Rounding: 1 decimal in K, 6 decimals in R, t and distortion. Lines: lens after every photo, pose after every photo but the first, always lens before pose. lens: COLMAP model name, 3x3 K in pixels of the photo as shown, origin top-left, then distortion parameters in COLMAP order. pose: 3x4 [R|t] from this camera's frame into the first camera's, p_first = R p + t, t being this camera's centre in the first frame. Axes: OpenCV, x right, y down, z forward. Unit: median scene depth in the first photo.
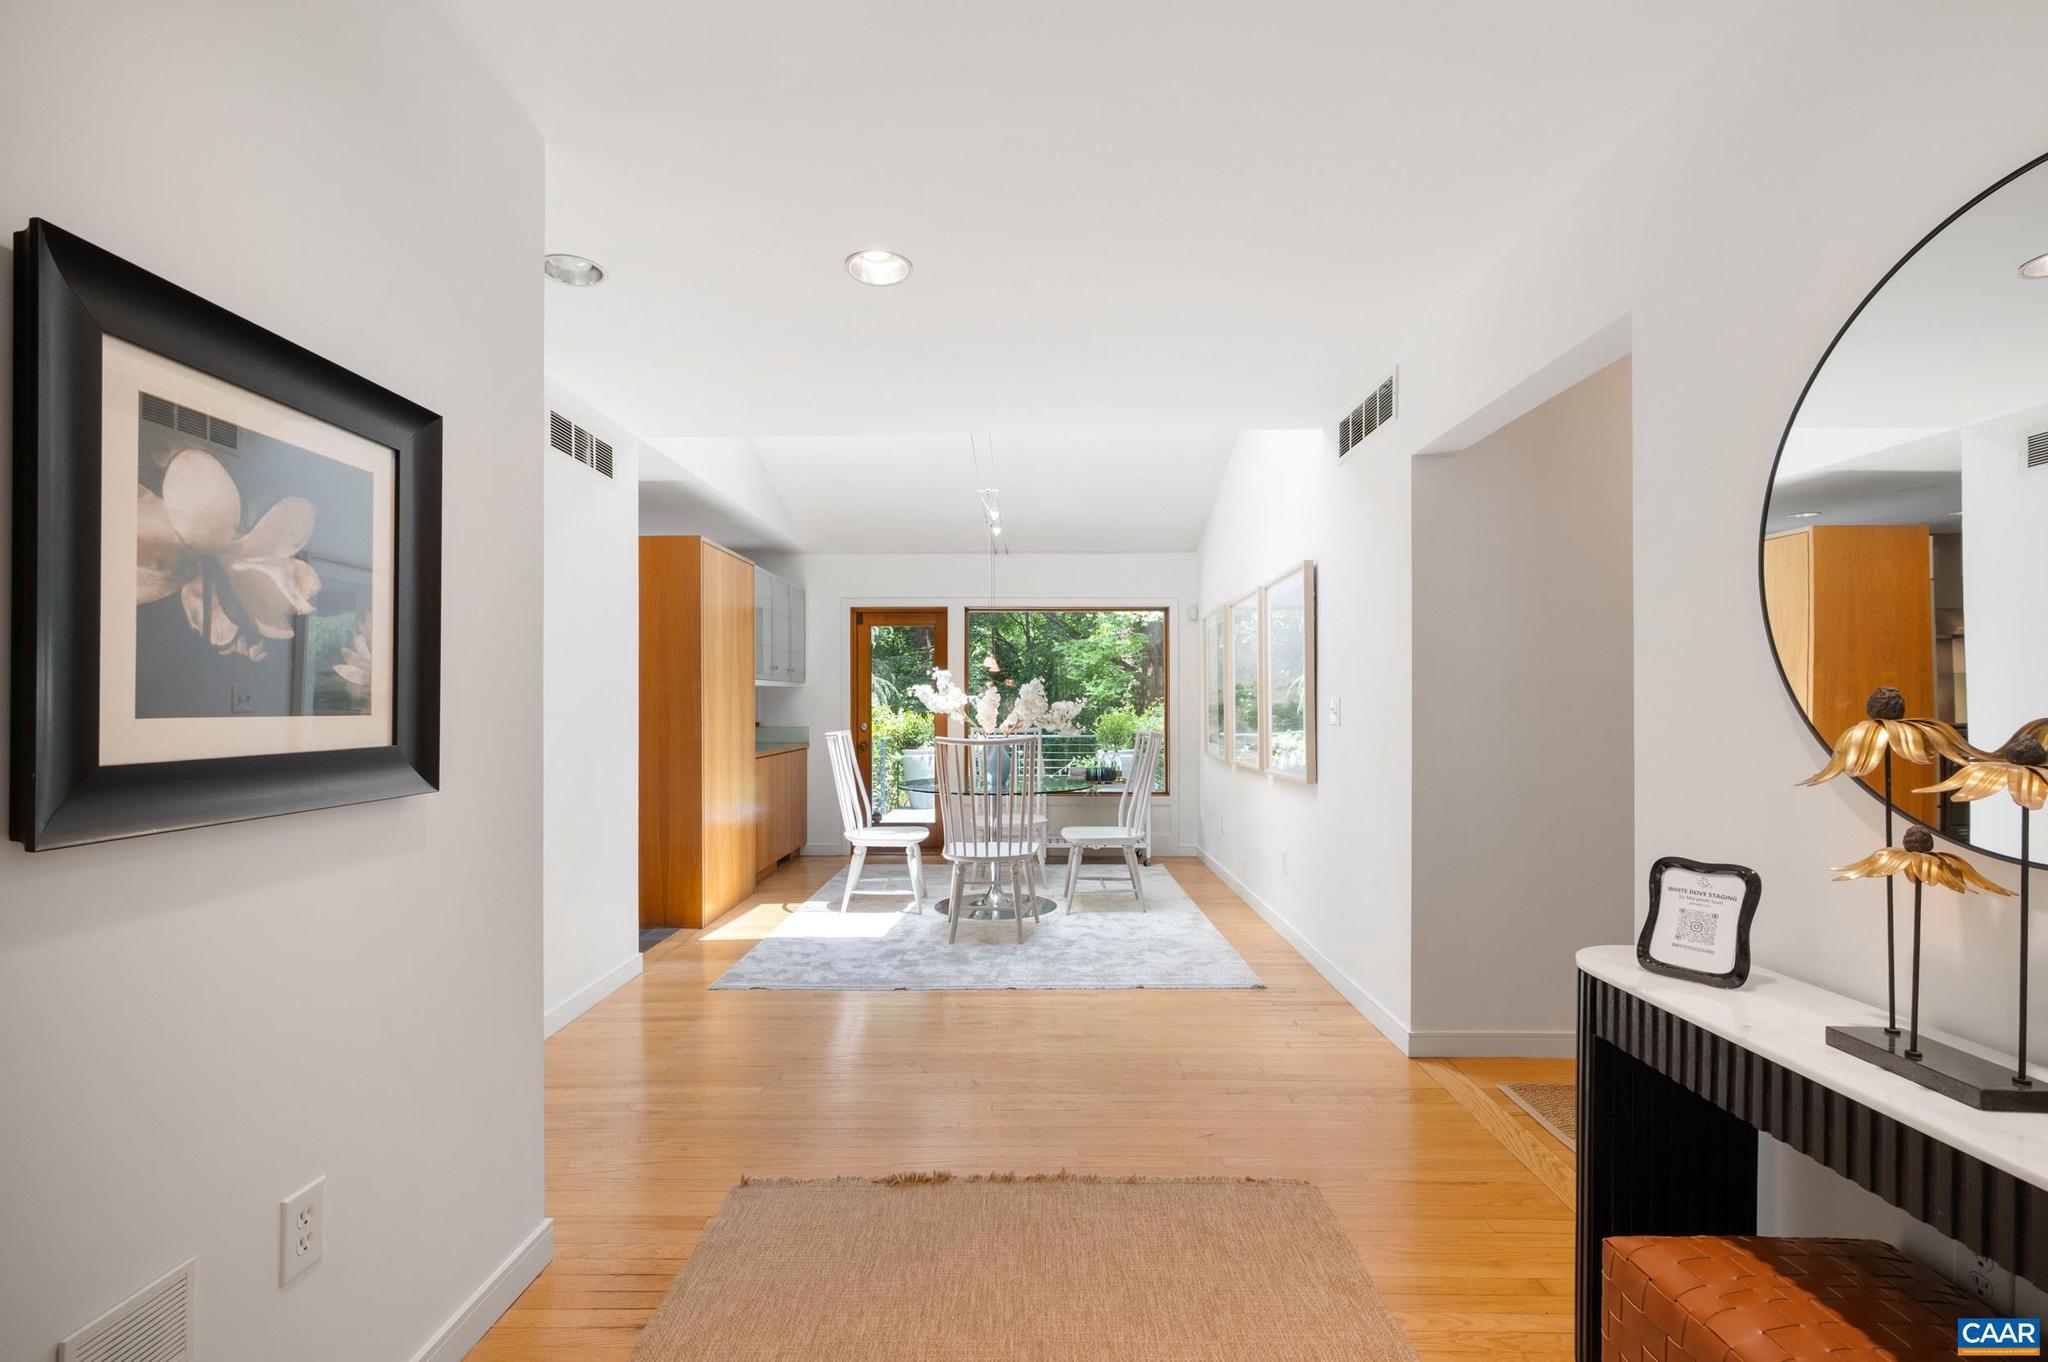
lens RADIAL K [[913.7, 0, 1012.7], [0, 913.7, 718.3], [0, 0, 1]] dist [0.000414, 0.000750]
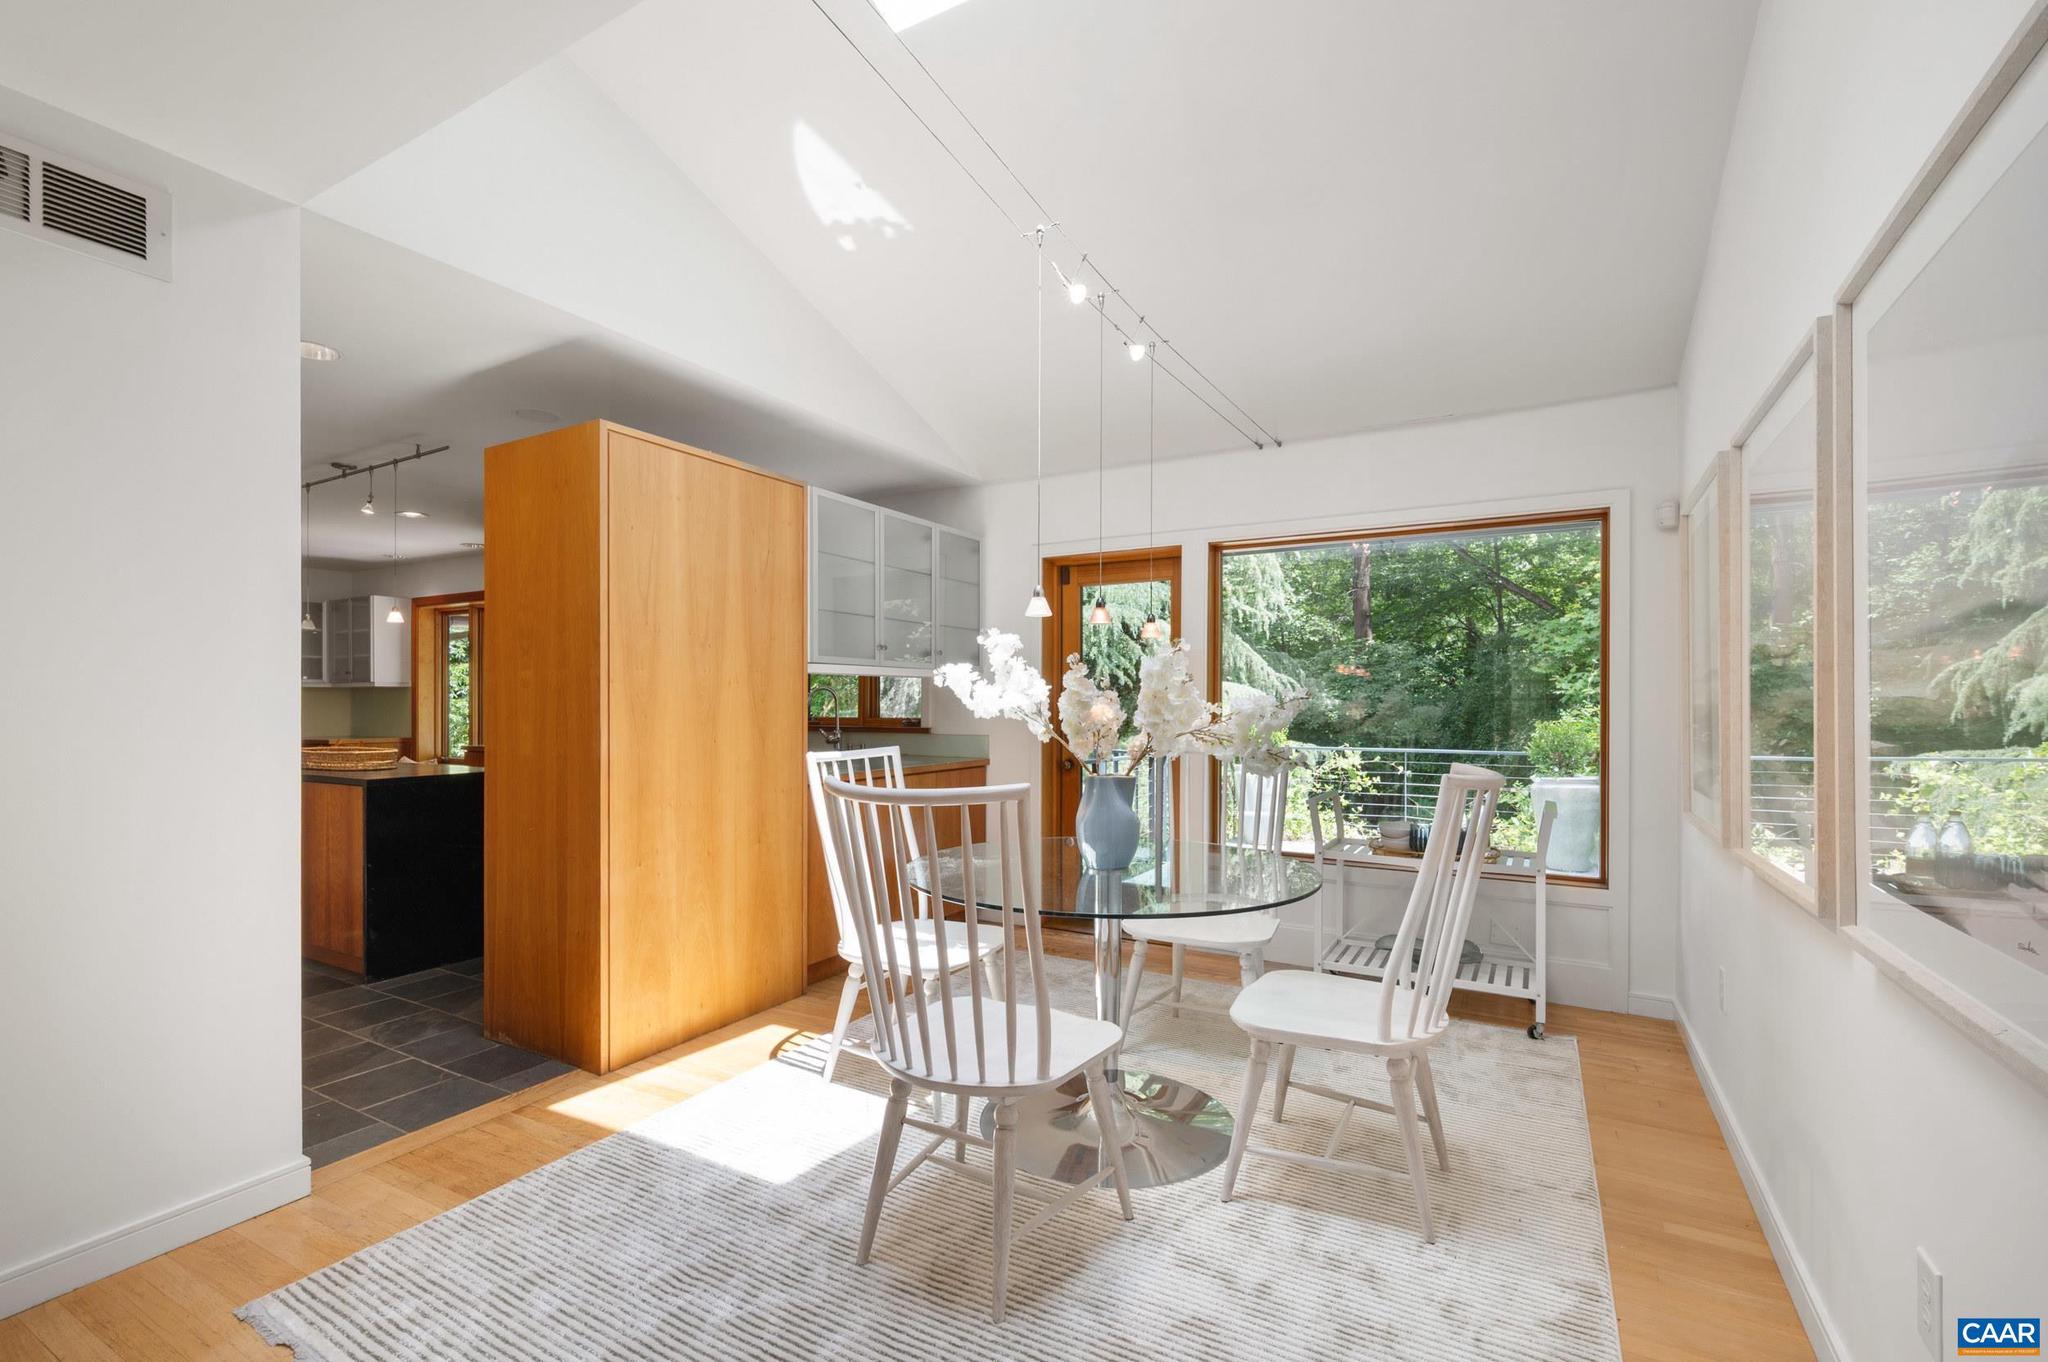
lens RADIAL K [[871.6, 0, 1018.1], [0, 871.6, 703.1], [0, 0, 1]] dist [-0.001569, 0.000106]
pose [[0.872215, 0.002476, -0.489117, 0.167456], [-0.010684, 0.999845, -0.013992, -0.007410], [0.489006, 0.017430, 0.872106, 0.592151]]
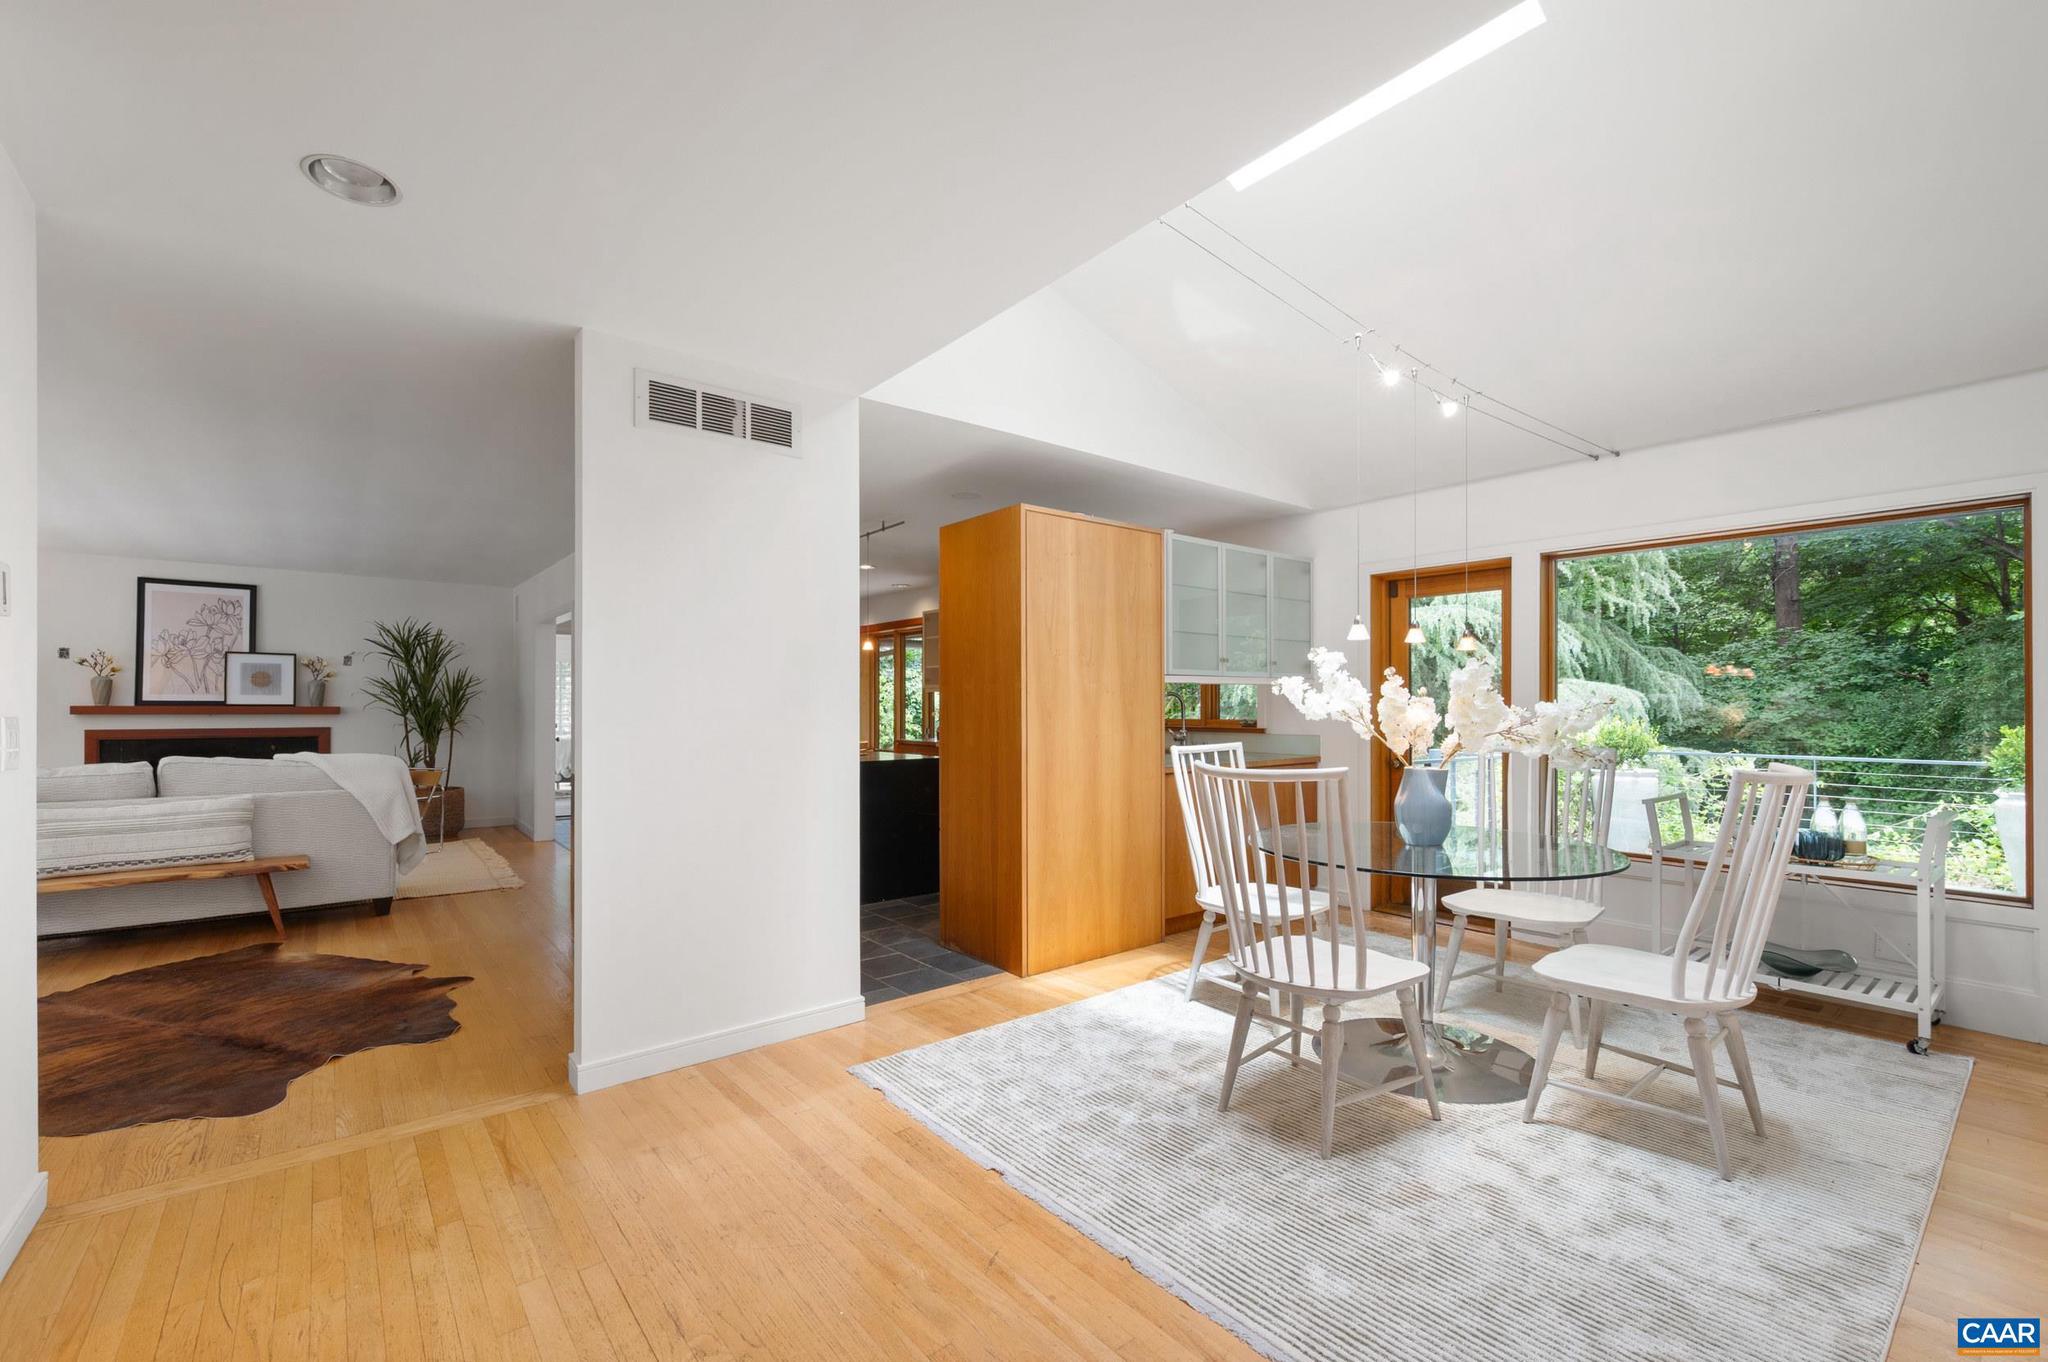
lens RADIAL K [[871.6, 0, 1020.2], [0, 871.6, 702.0], [0, 0, 1]] dist [-0.001569, 0.000106]
pose [[0.638064, -0.002039, -0.769980, 0.246723], [-0.012153, 0.999845, -0.012719, -0.007768], [0.769887, 0.017474, 0.637941, 0.466962]]
